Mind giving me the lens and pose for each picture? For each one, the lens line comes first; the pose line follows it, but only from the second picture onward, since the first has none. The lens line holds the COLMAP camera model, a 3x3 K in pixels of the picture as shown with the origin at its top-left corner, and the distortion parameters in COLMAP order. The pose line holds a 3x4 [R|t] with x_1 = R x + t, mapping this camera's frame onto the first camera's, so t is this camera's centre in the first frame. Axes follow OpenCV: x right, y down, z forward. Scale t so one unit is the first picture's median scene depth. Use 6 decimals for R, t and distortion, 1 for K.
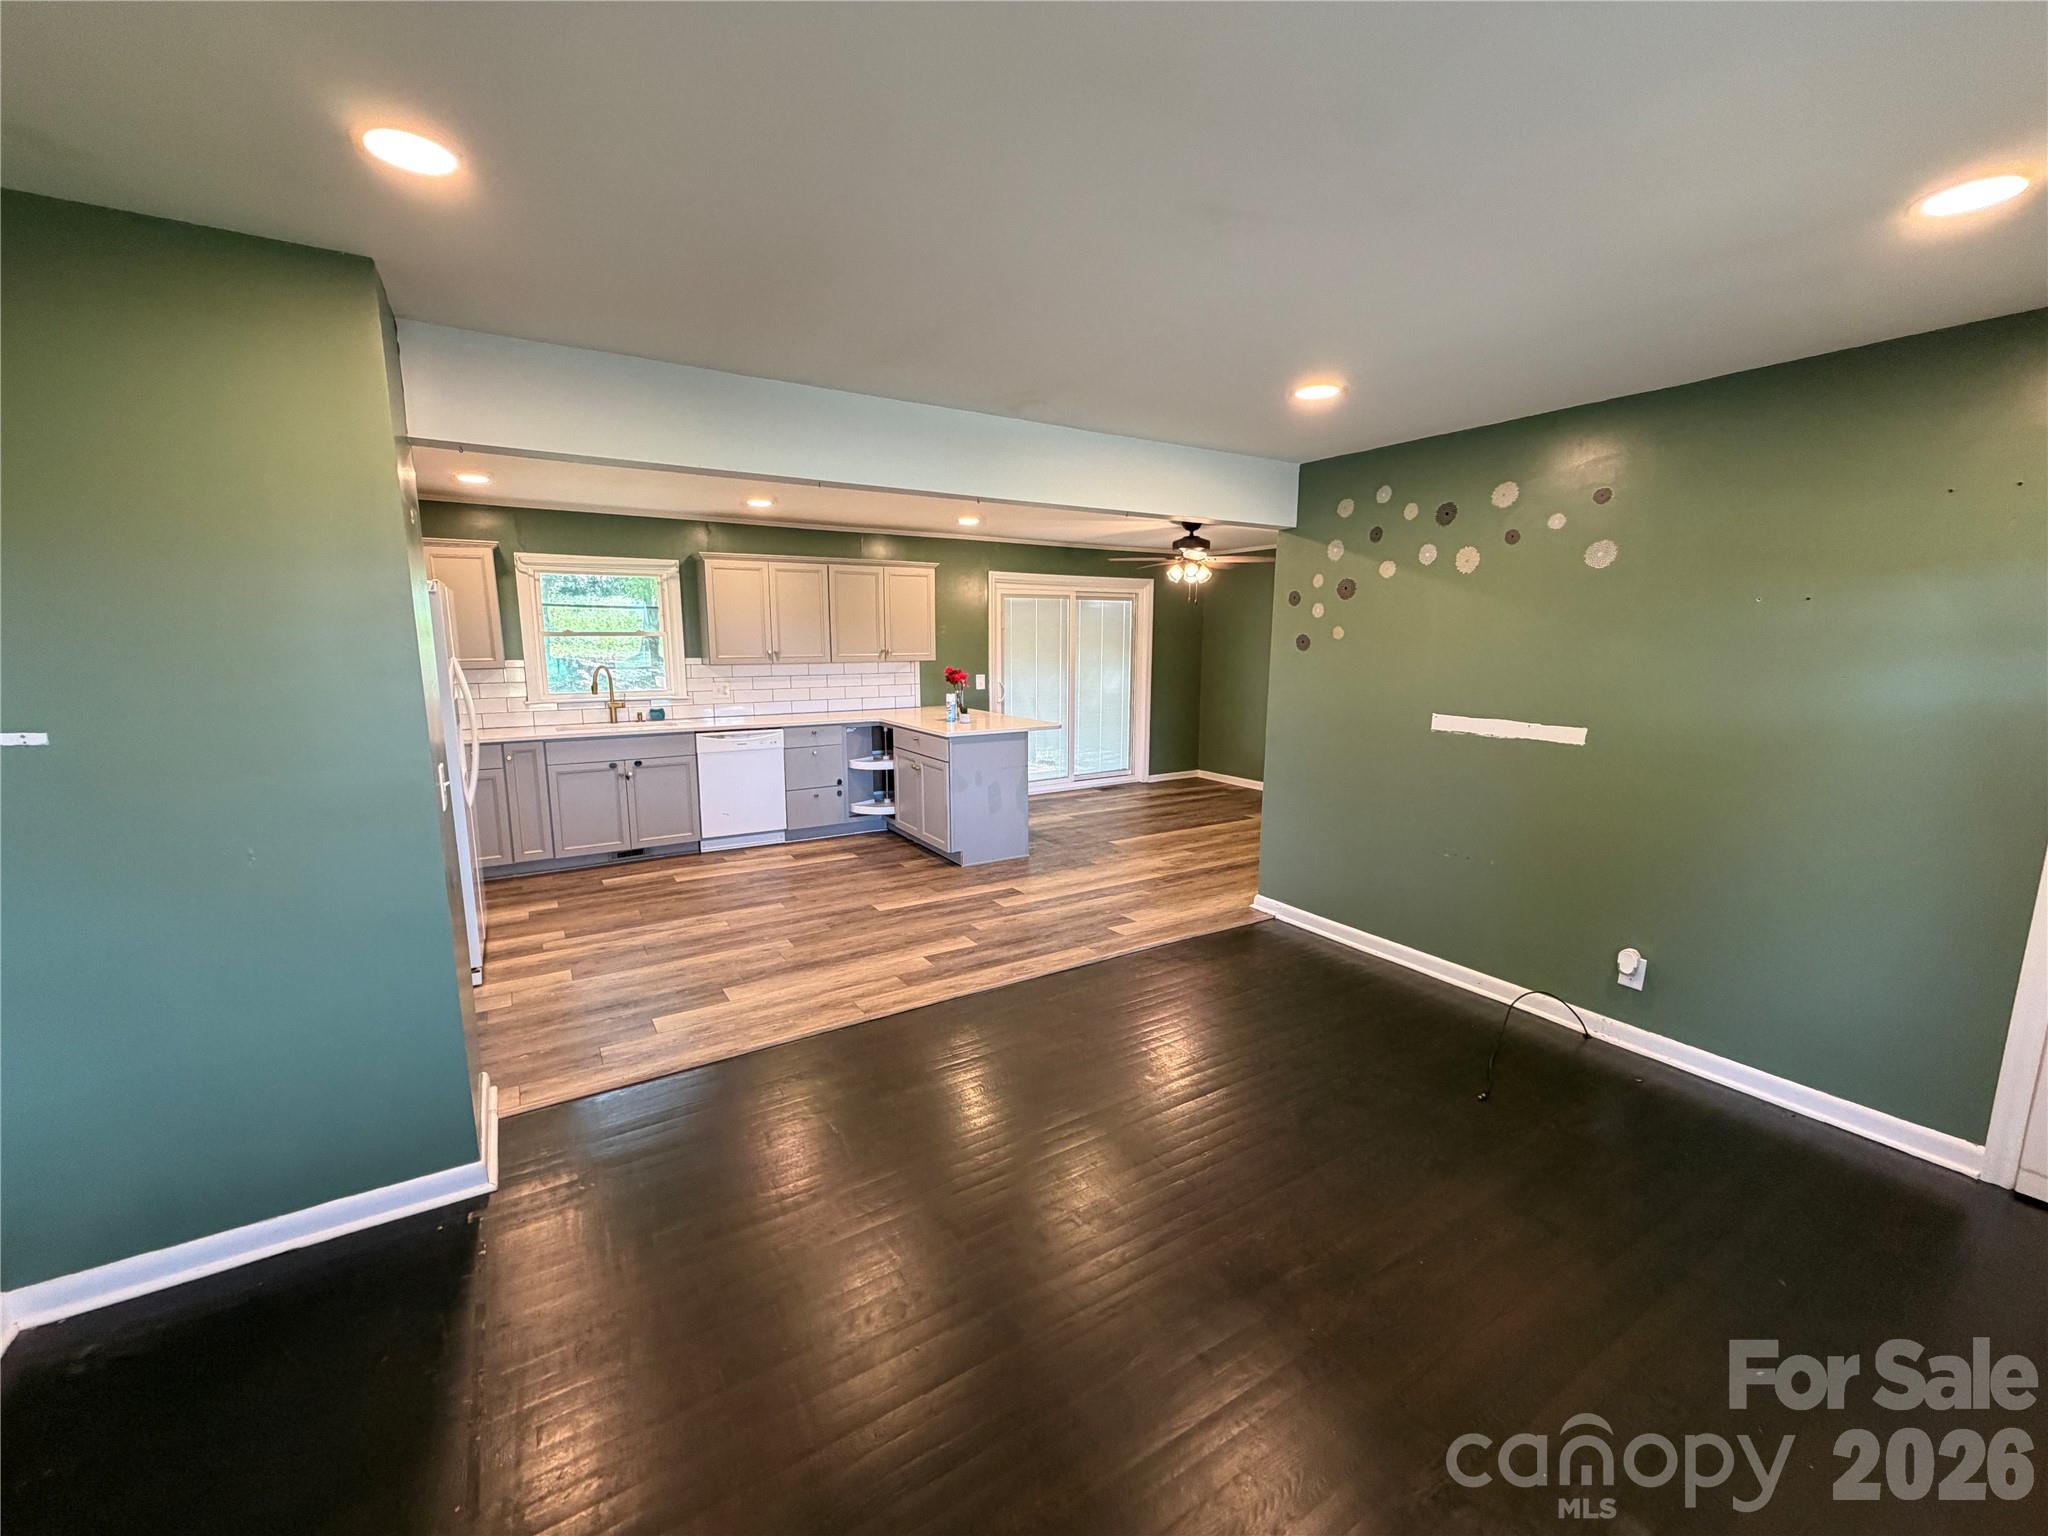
lens RADIAL K [[816.0, 0, 1016.2], [0, 816.0, 769.6], [0, 0, 1]] dist [0.000472, -0.000206]
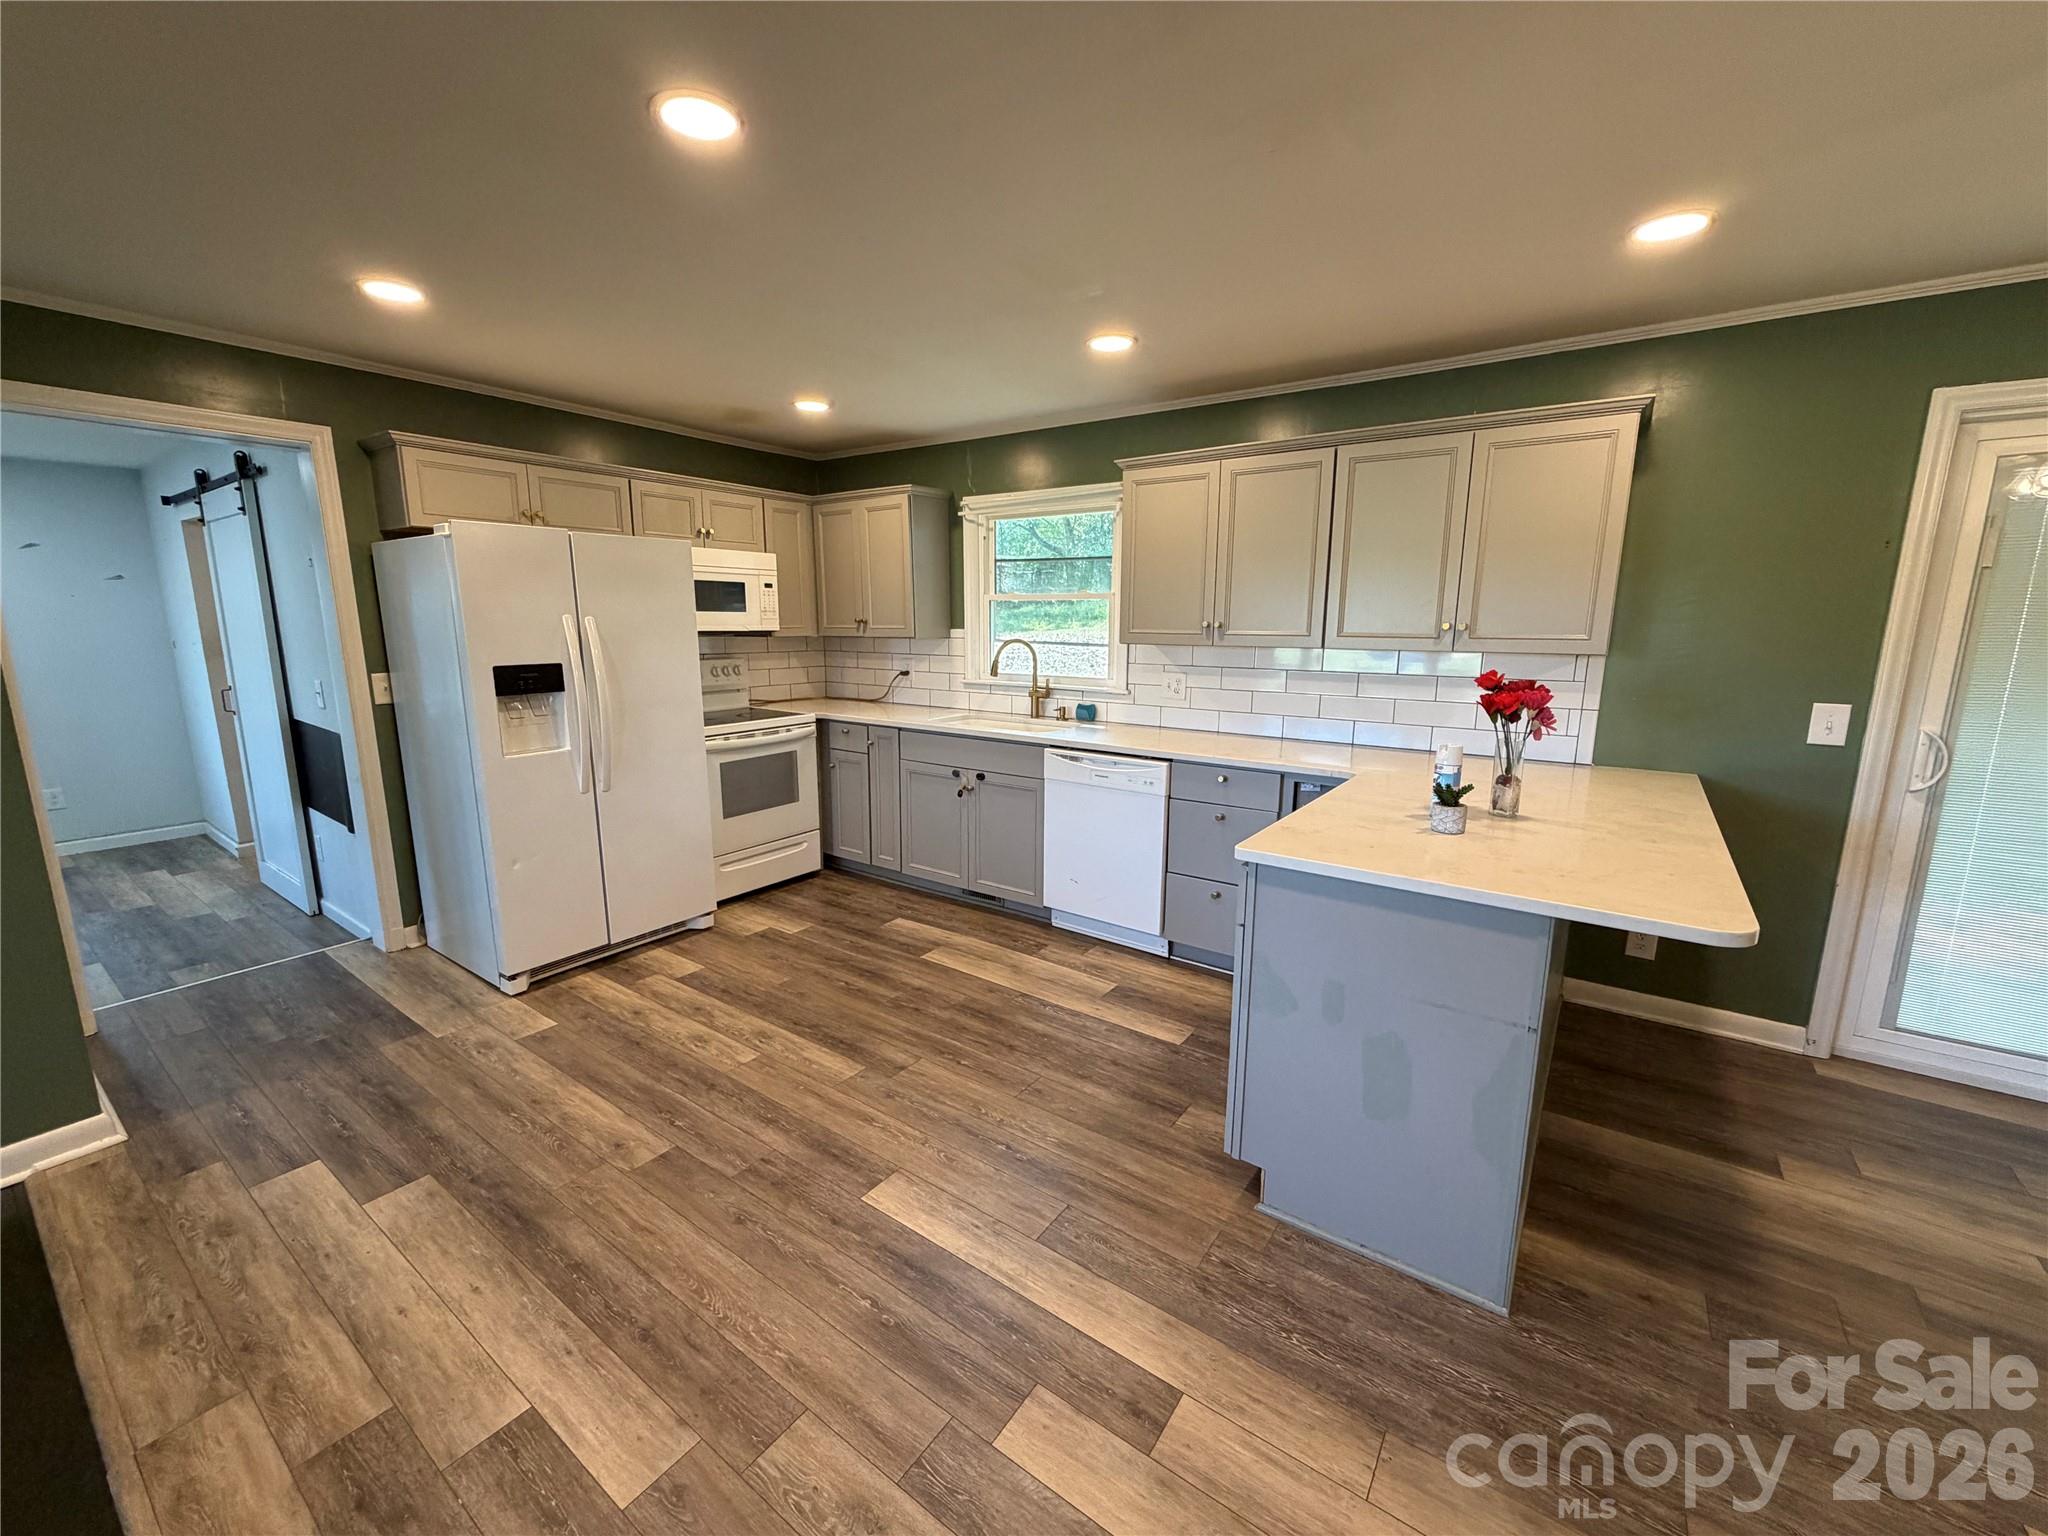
lens RADIAL K [[816.0, 0, 1016.2], [0, 816.0, 769.6], [0, 0, 1]] dist [0.000472, -0.000206]
pose [[0.388346, 0.172865, -0.905155, 0.197506], [-0.154592, 0.980549, 0.120937, -0.106974], [0.908454, 0.092964, 0.407515, 0.753031]]
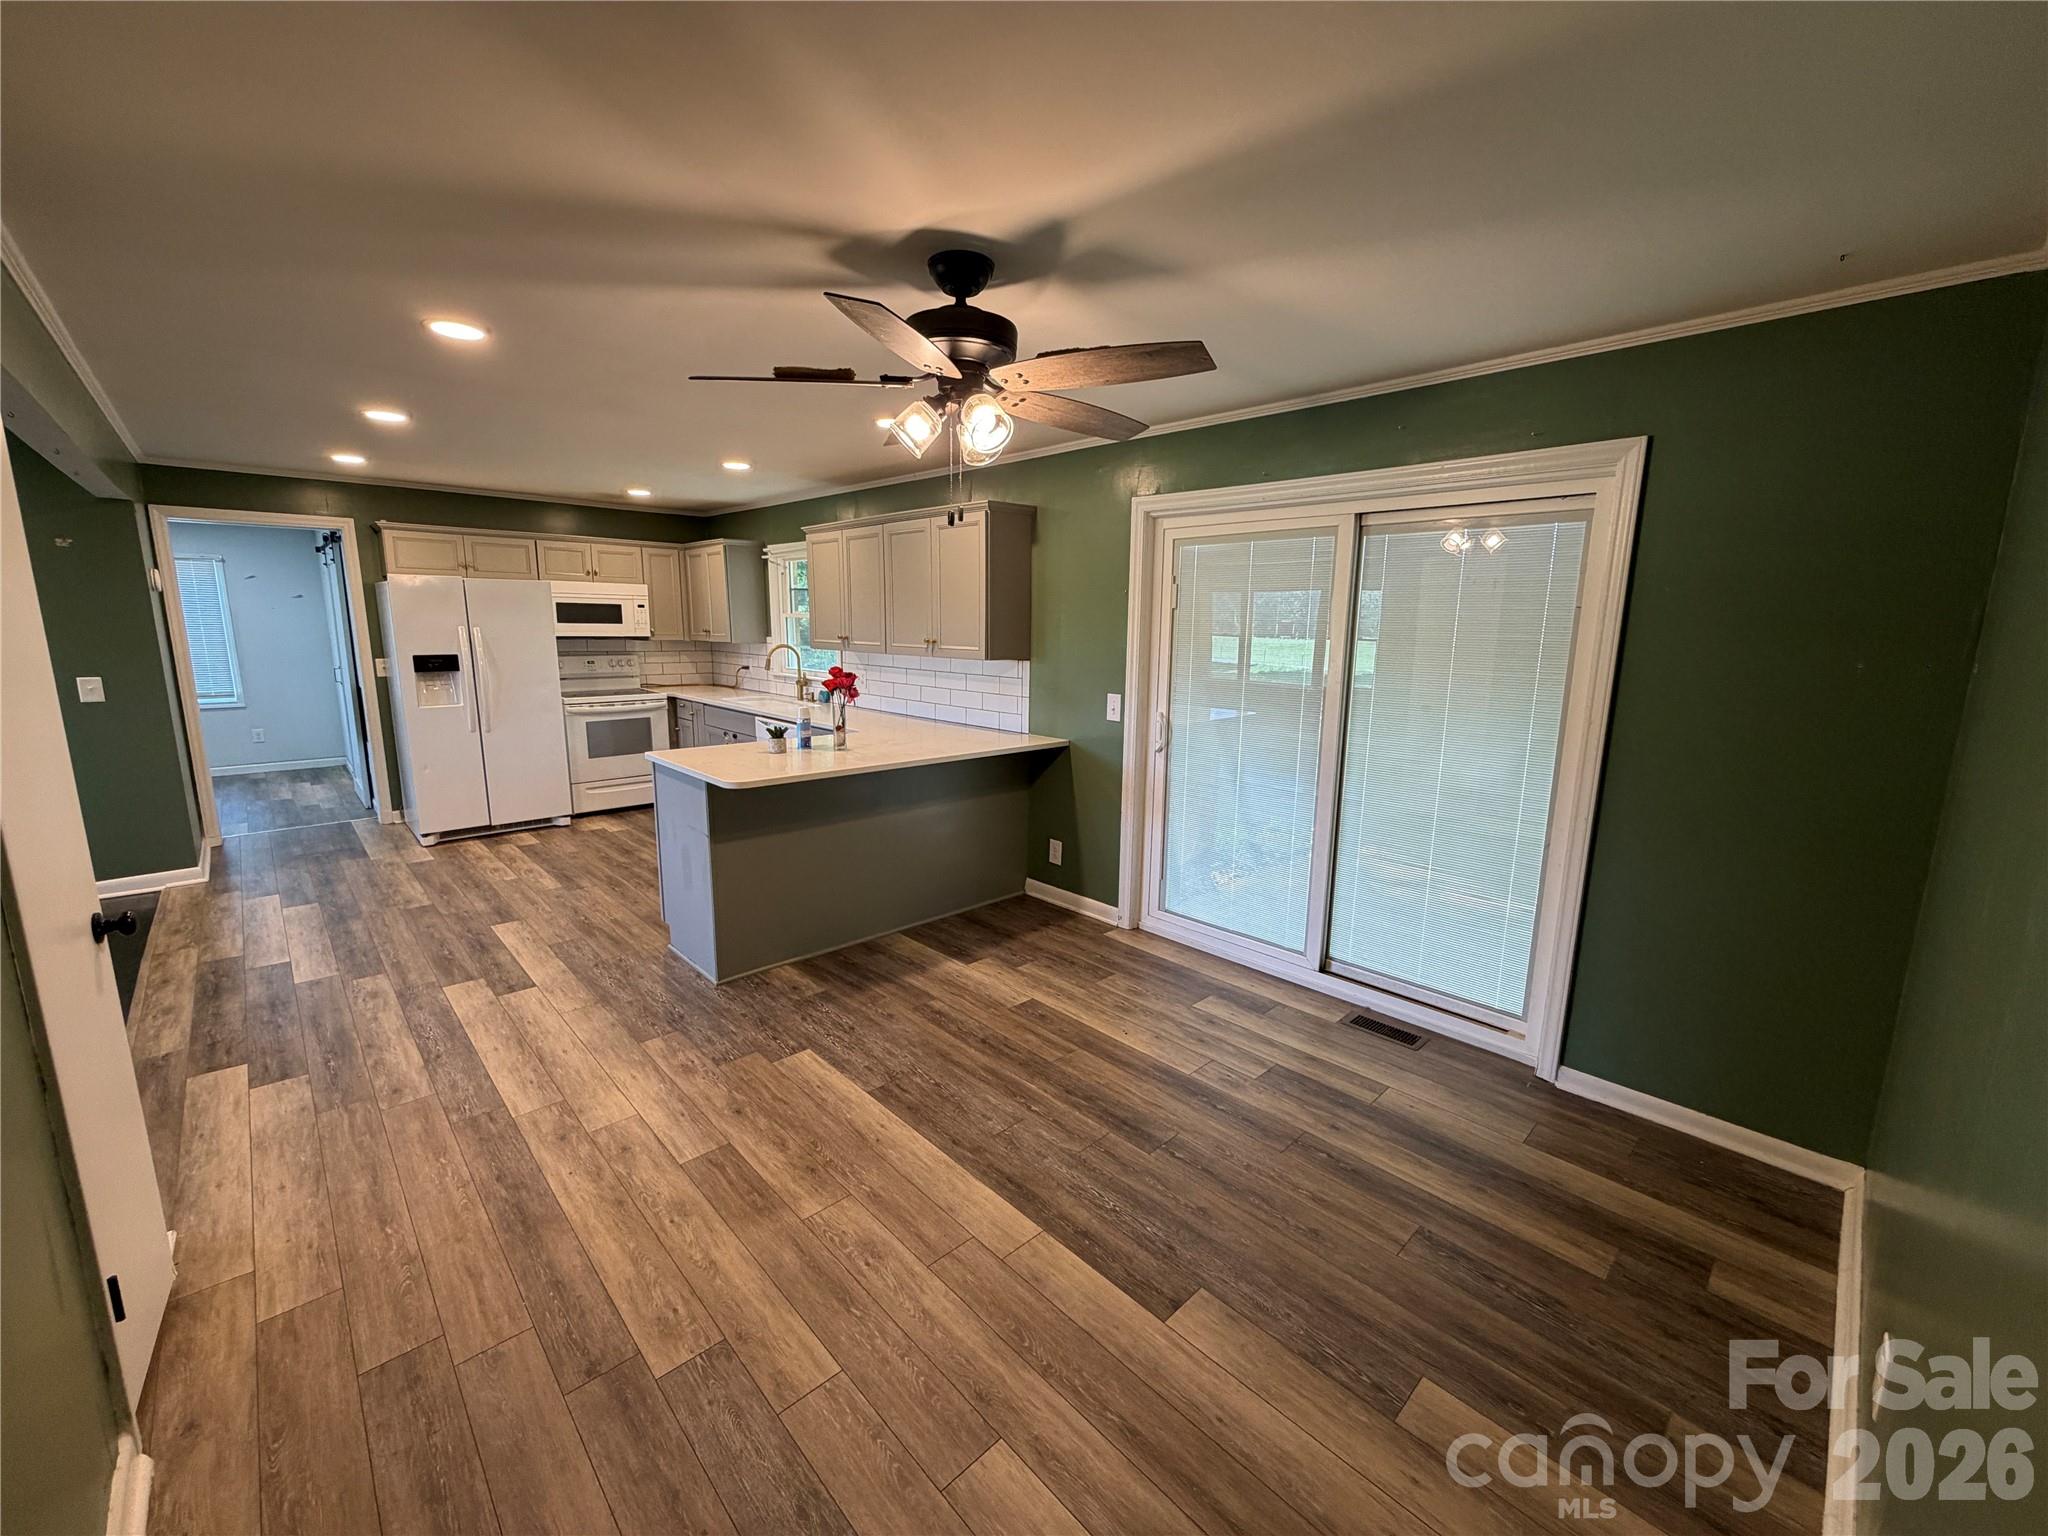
lens RADIAL K [[816.0, 0, 1016.2], [0, 816.0, 769.6], [0, 0, 1]] dist [0.000472, -0.000206]
pose [[0.203971, 0.181021, -0.962095, 0.660741], [-0.173205, 0.973925, 0.146526, -0.189010], [0.963533, 0.136753, 0.230006, 1.139218]]
